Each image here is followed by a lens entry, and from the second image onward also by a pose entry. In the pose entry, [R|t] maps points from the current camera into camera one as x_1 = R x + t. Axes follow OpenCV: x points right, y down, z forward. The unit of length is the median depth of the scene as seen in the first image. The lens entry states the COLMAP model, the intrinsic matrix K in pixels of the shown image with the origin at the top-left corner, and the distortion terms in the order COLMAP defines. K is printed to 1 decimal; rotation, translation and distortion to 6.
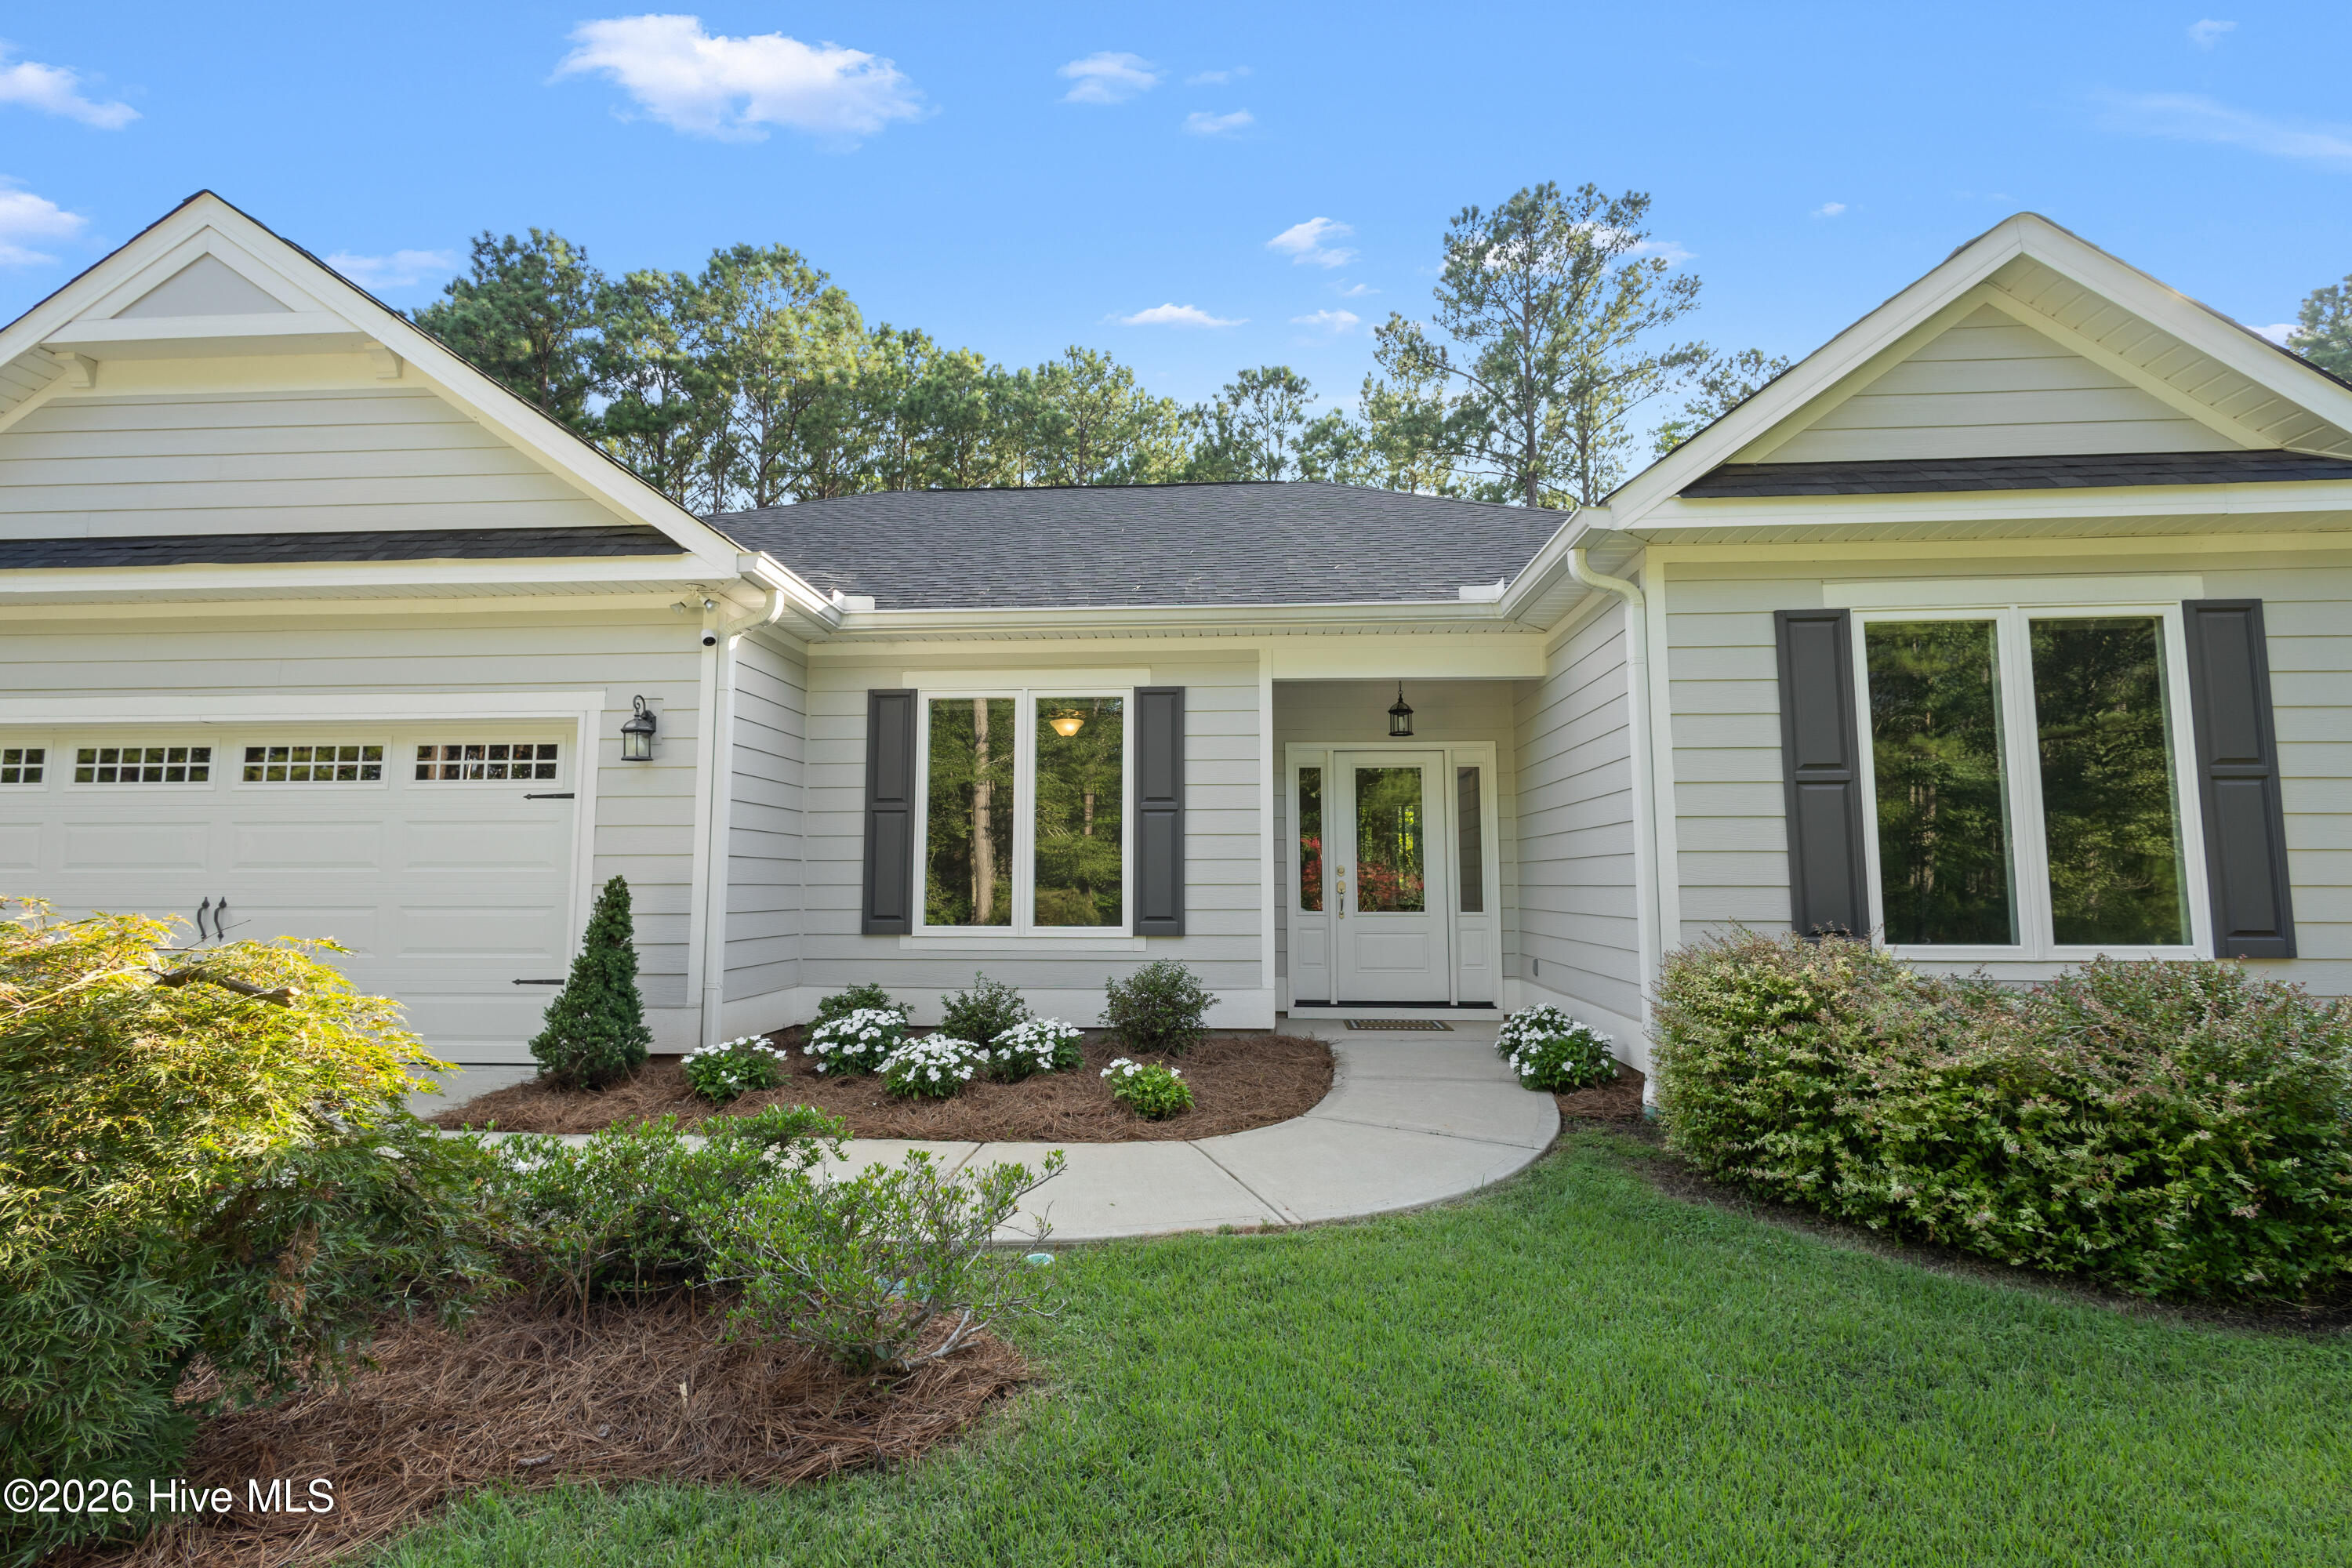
lens RADIAL K [[1104.4, 0, 1144.4], [0, 1104.4, 772.4], [0, 0, 1]] dist [0.007951, 0.000098]
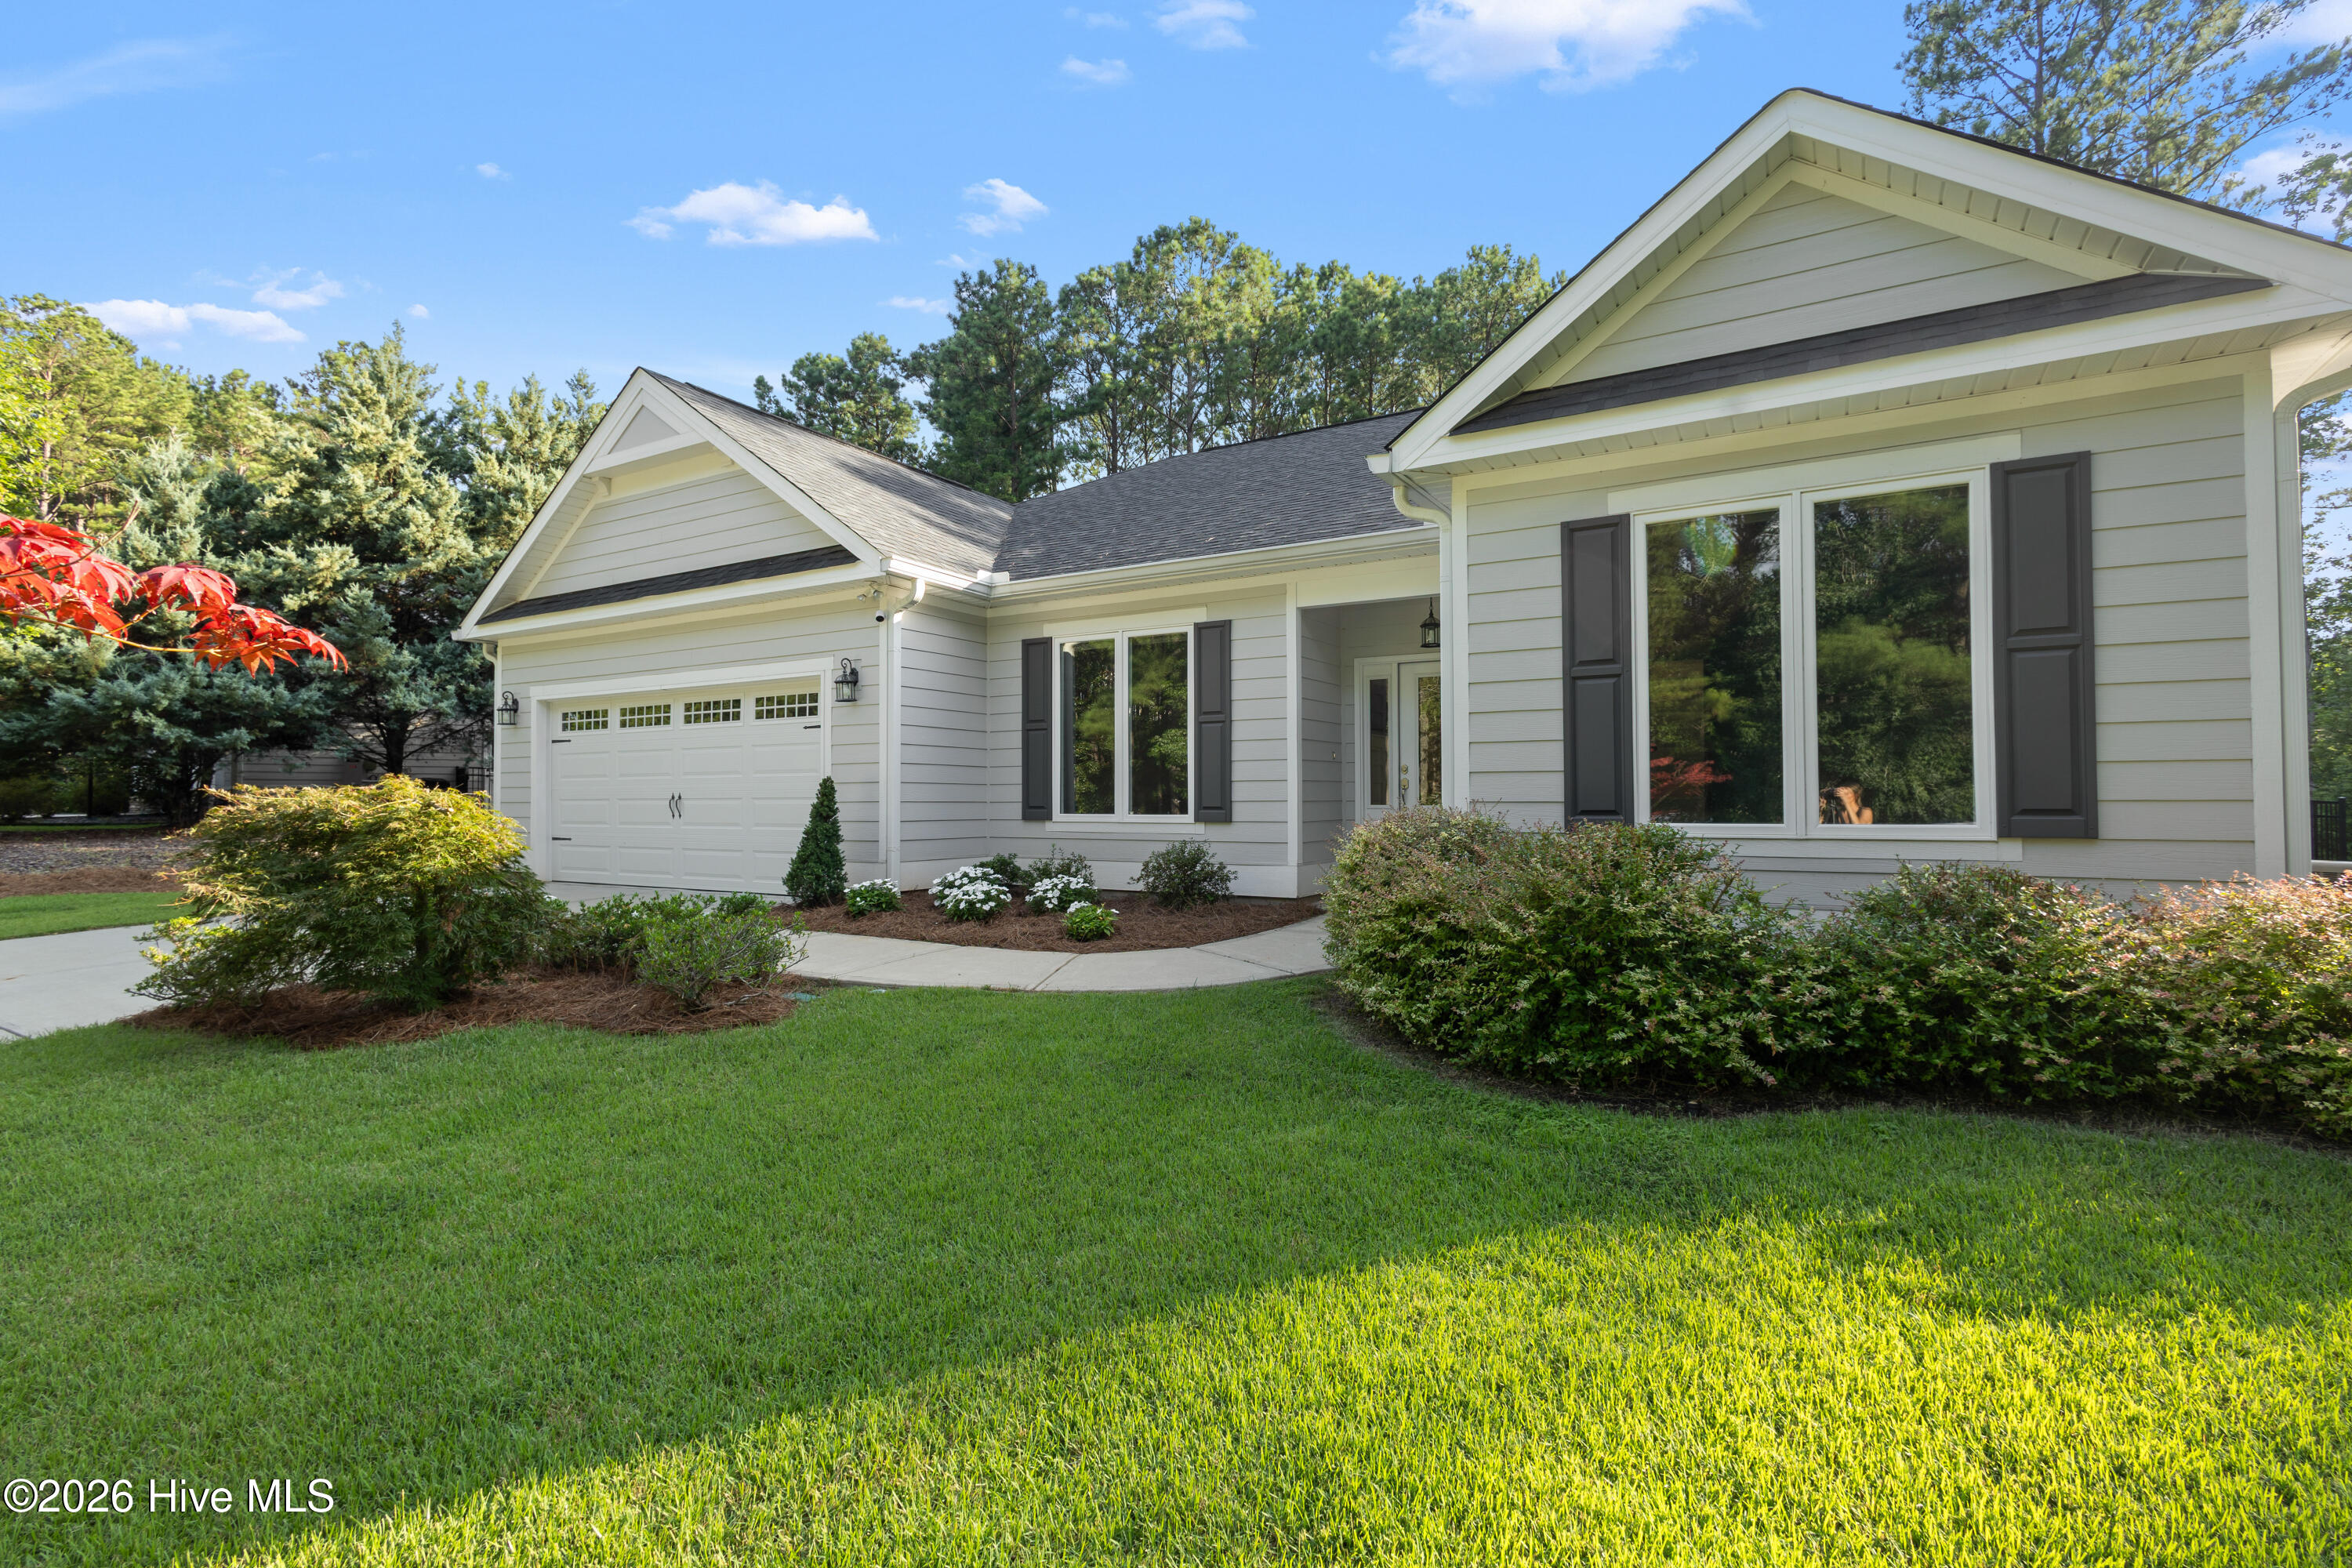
lens RADIAL K [[1104.4, 0, 1144.4], [0, 1104.4, 772.4], [0, 0, 1]] dist [0.007951, 0.000098]
pose [[0.883843, -0.013472, -0.467589, 0.568552], [0.047976, 0.996925, 0.061962, 0.011005], [0.465317, -0.077198, 0.881771, -0.145927]]
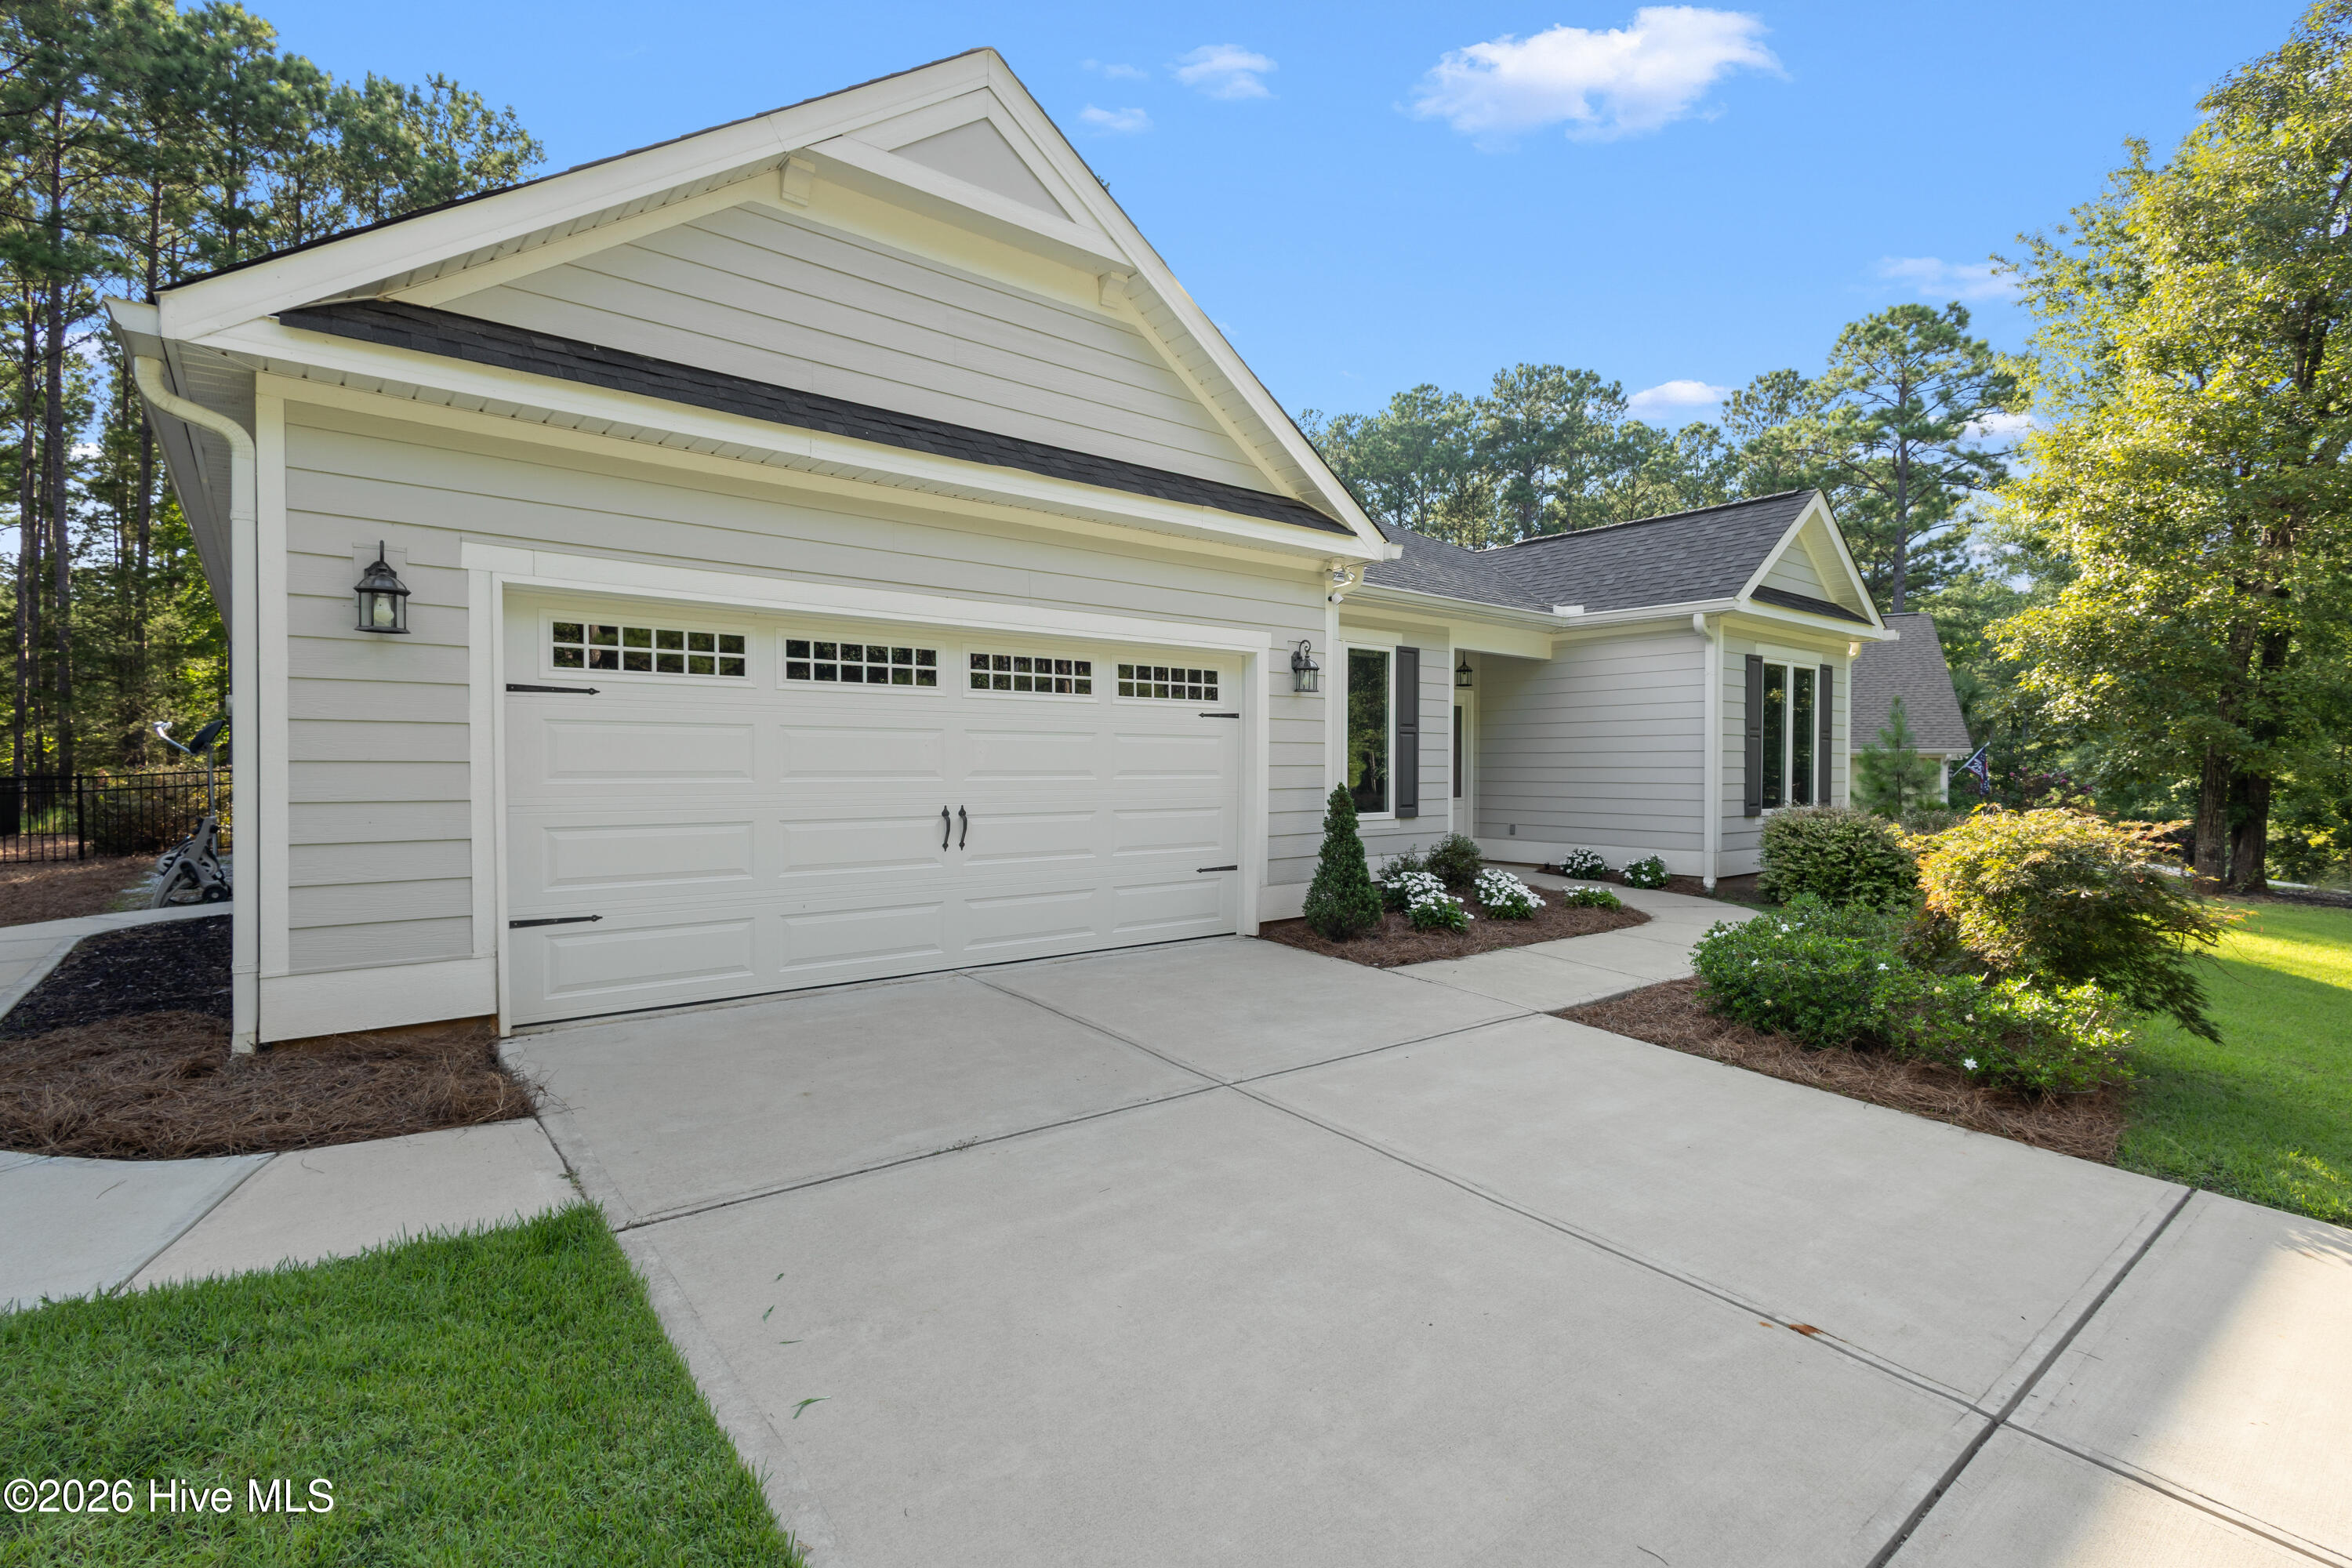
lens RADIAL K [[1104.4, 0, 1144.4], [0, 1104.4, 772.4], [0, 0, 1]] dist [0.007951, 0.000098]
pose [[0.723953, -0.003810, 0.689839, -1.366832], [-0.058725, 0.996014, 0.067131, 0.007603], [-0.687345, -0.089110, 0.720844, 0.180741]]
